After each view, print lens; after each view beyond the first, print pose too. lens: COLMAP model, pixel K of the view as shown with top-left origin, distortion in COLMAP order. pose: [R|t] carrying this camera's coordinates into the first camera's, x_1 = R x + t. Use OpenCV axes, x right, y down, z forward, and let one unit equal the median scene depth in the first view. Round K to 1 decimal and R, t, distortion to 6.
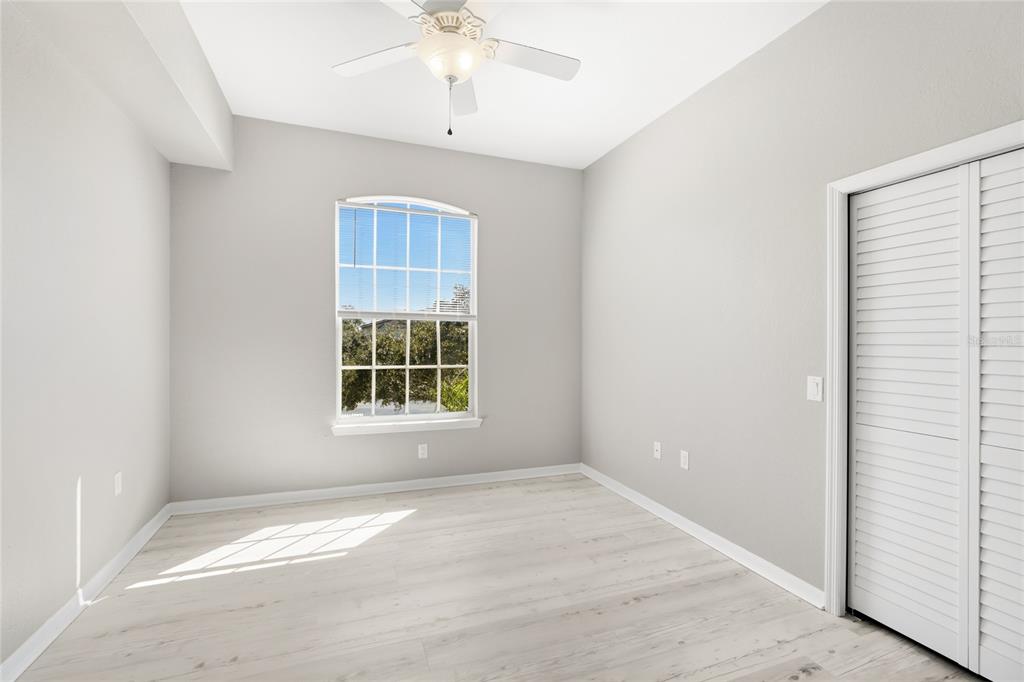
lens RADIAL K [[458.9, 0, 509.3], [0, 458.9, 342.5], [0, 0, 1]] dist [0.004139, -0.001115]
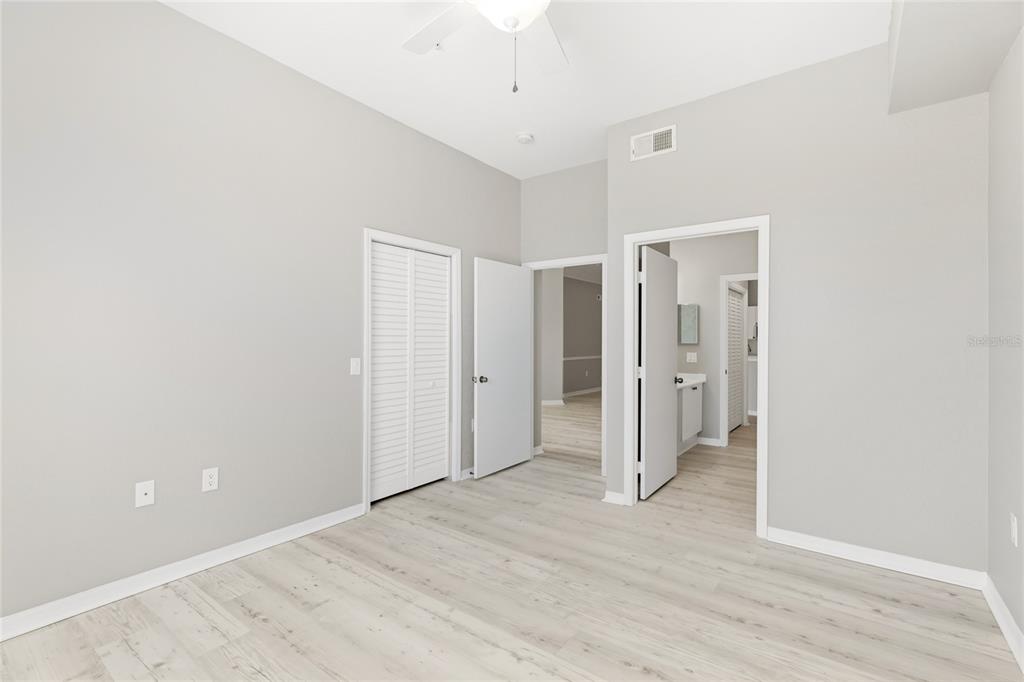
lens RADIAL K [[458.9, 0, 512.6], [0, 458.9, 342.0], [0, 0, 1]] dist [0.004139, -0.001115]
pose [[-0.552855, -0.004616, 0.833265, -0.670689], [0.002371, 0.999972, 0.007112, 0.012809], [-0.833274, 0.005908, -0.552828, 1.167281]]
